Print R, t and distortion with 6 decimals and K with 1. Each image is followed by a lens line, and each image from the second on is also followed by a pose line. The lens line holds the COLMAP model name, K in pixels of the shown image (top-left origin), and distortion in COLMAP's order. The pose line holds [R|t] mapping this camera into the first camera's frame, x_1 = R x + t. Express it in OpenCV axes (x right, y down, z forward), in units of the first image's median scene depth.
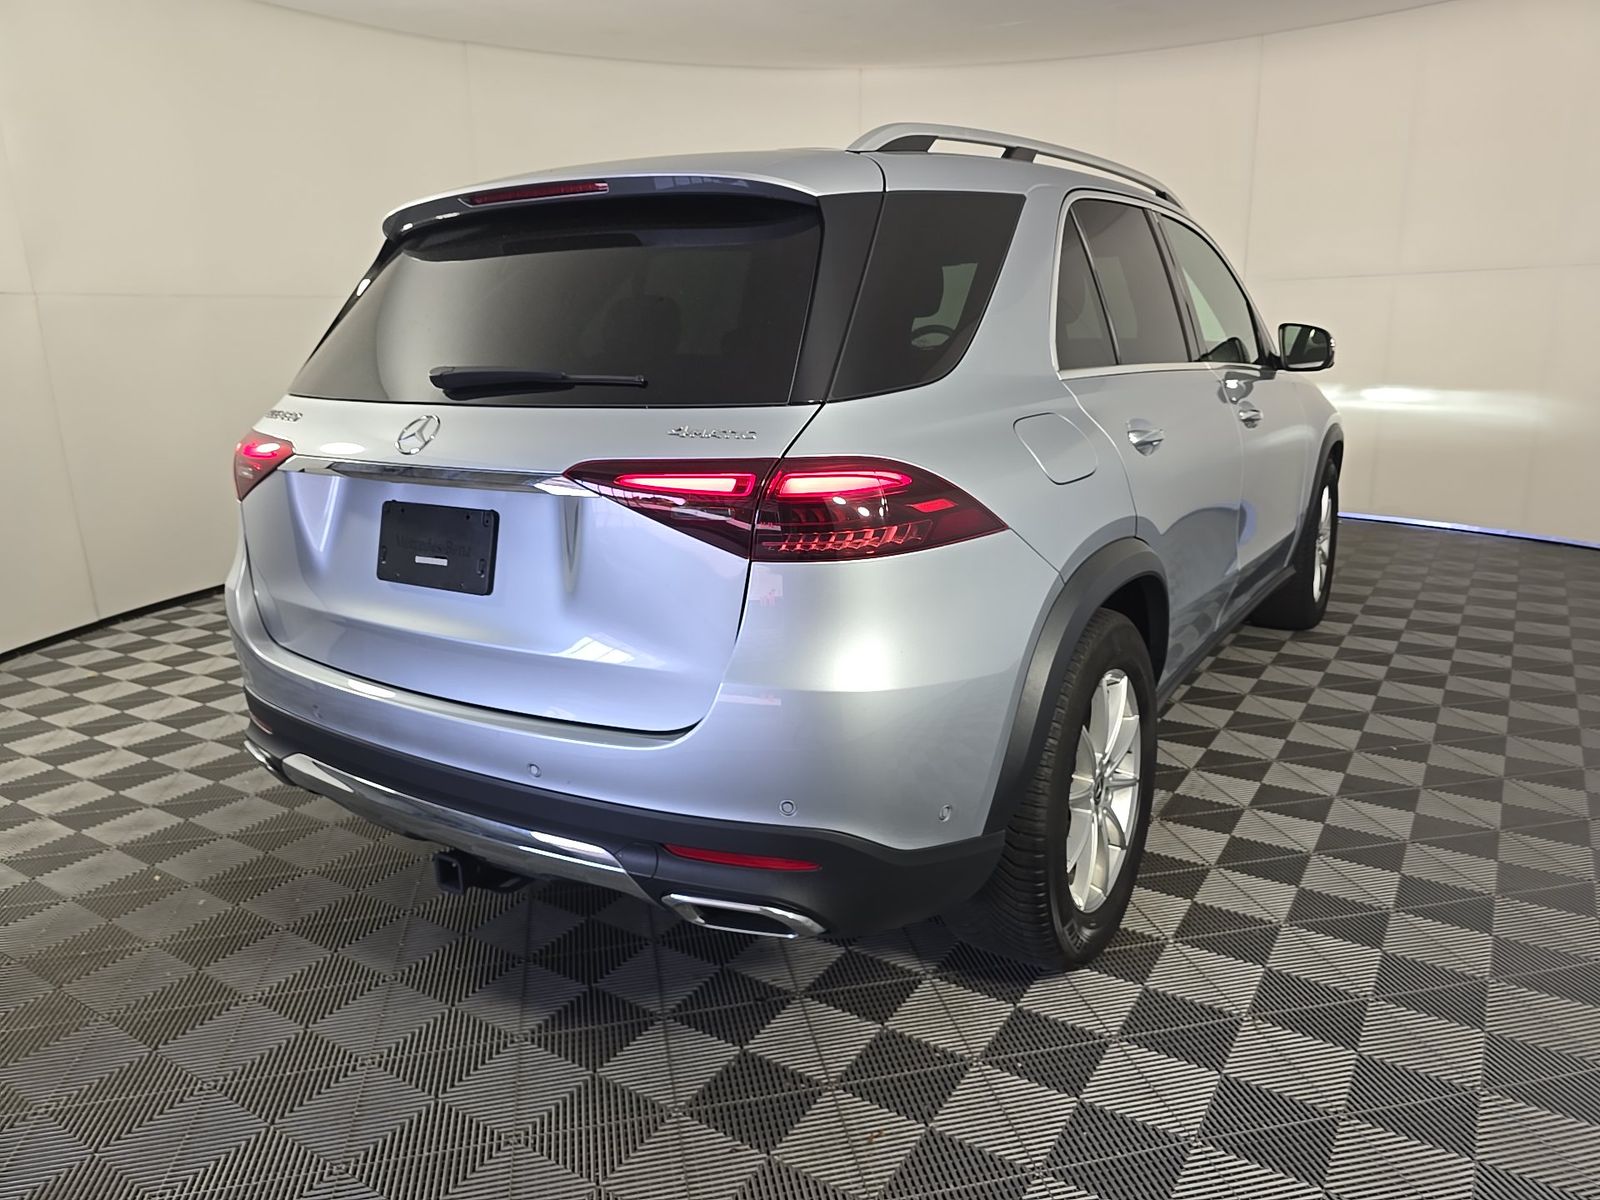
lens RADIAL K [[1072.5, 0, 811.5], [0, 1072.5, 600.2], [0, 0, 1]] dist [0.006678, 0.000988]
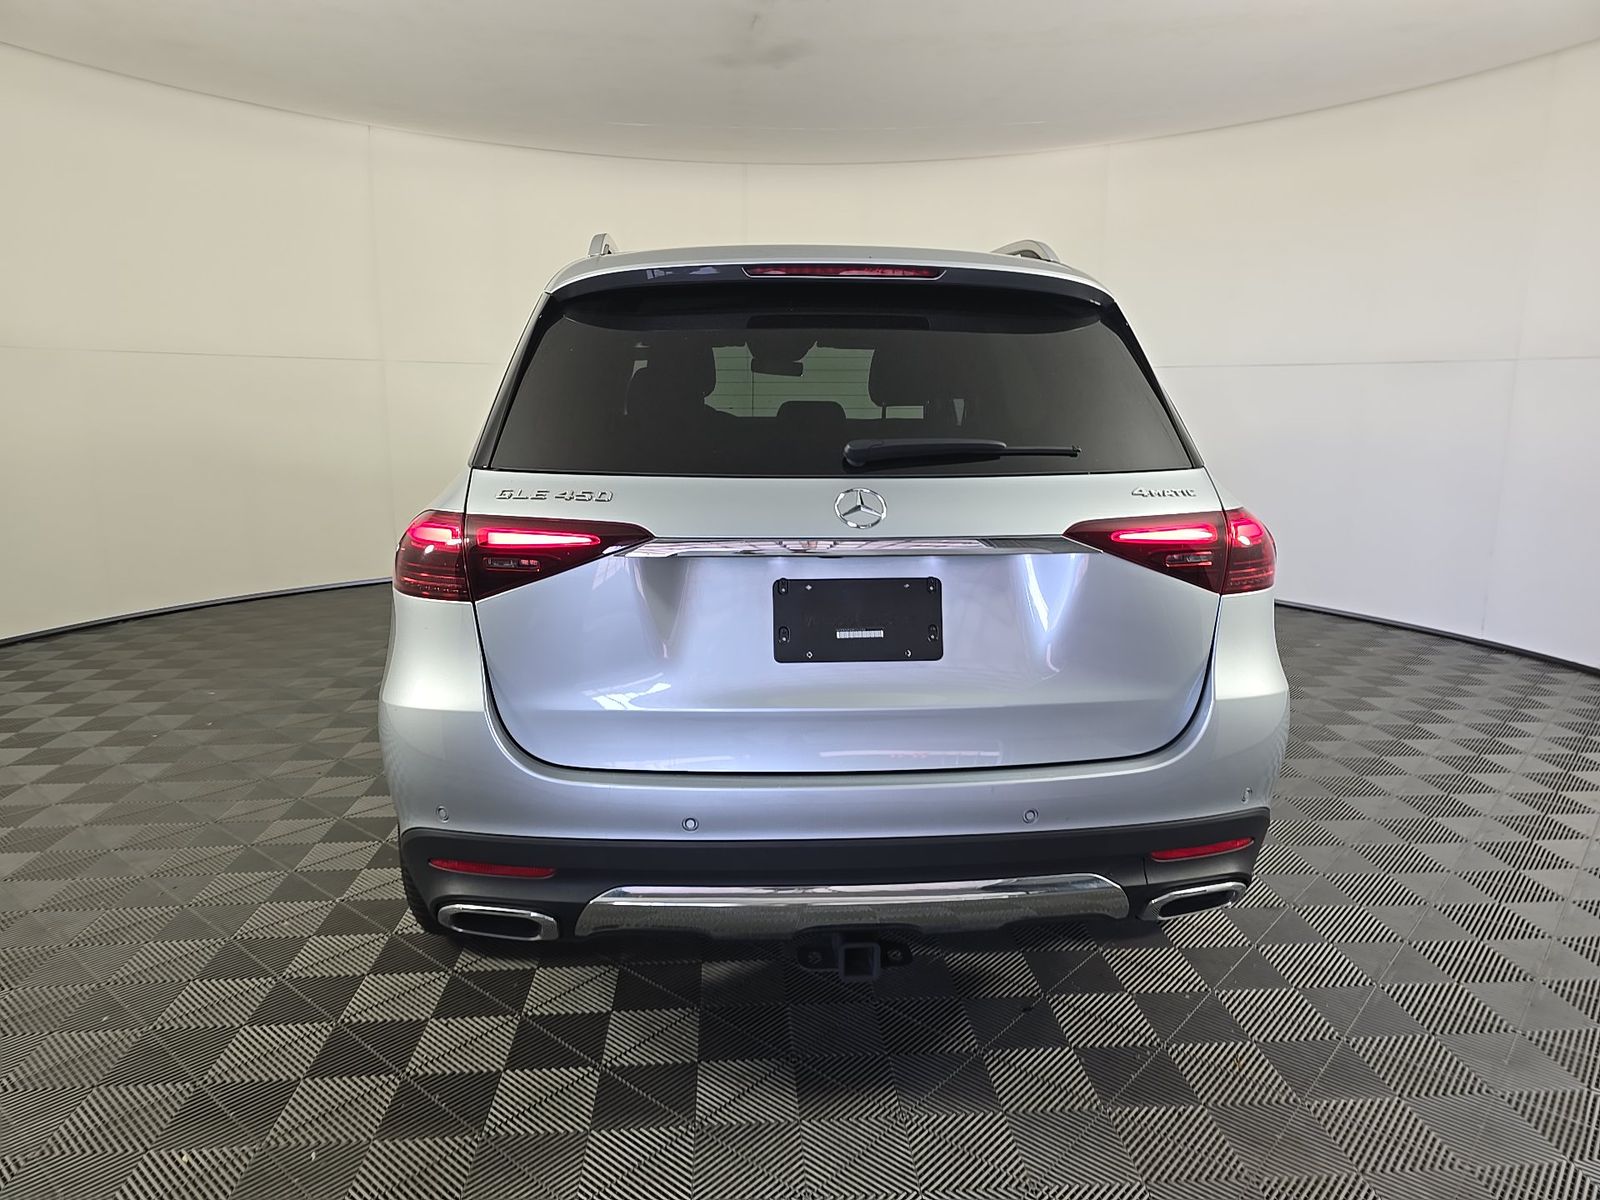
lens RADIAL K [[1072.5, 0, 811.5], [0, 1072.5, 600.2], [0, 0, 1]] dist [0.006678, 0.000988]
pose [[0.797275, -0.088353, 0.597115, -0.926146], [0.132524, 0.990715, -0.030354, -0.041835], [-0.588889, 0.103333, 0.801581, 0.230152]]
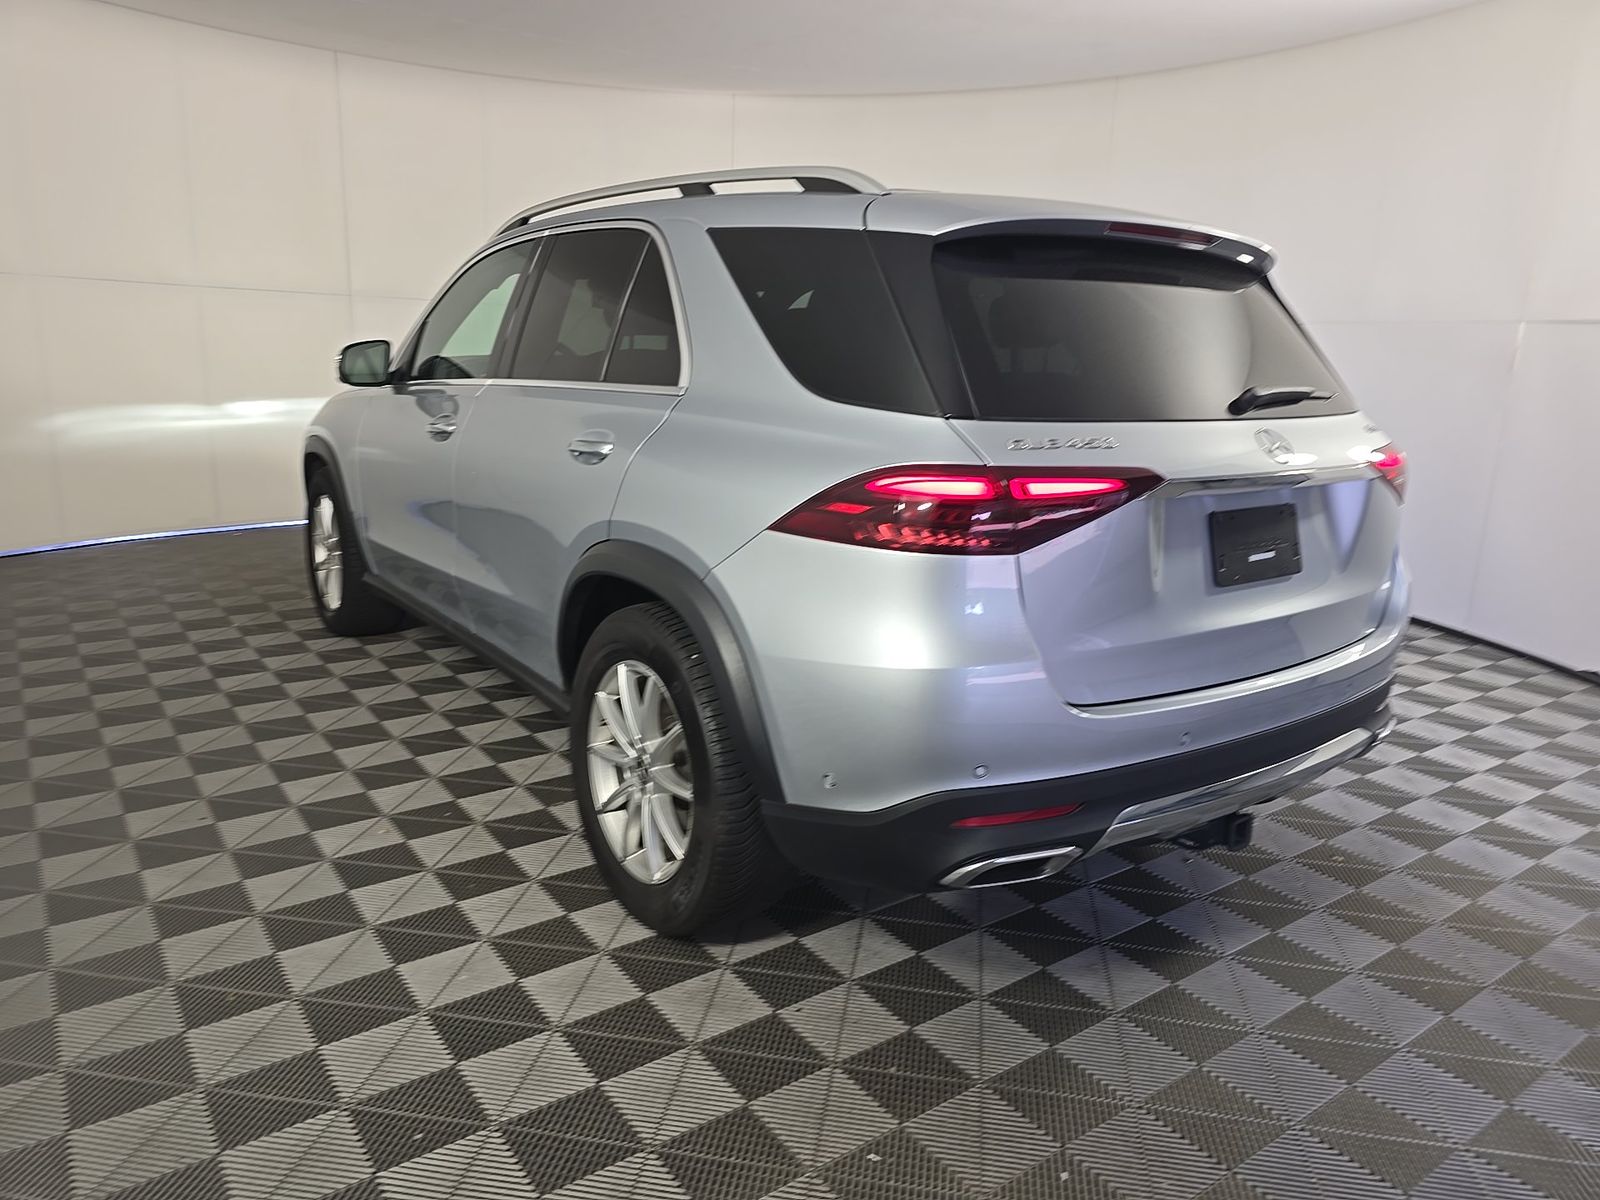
lens RADIAL K [[1072.5, 0, 811.5], [0, 1072.5, 600.2], [0, 0, 1]] dist [0.006678, 0.000988]
pose [[0.356325, -0.190759, 0.914682, -1.485315], [0.195708, 0.972460, 0.126568, -0.212493], [-0.913636, 0.133911, 0.383845, 0.932344]]
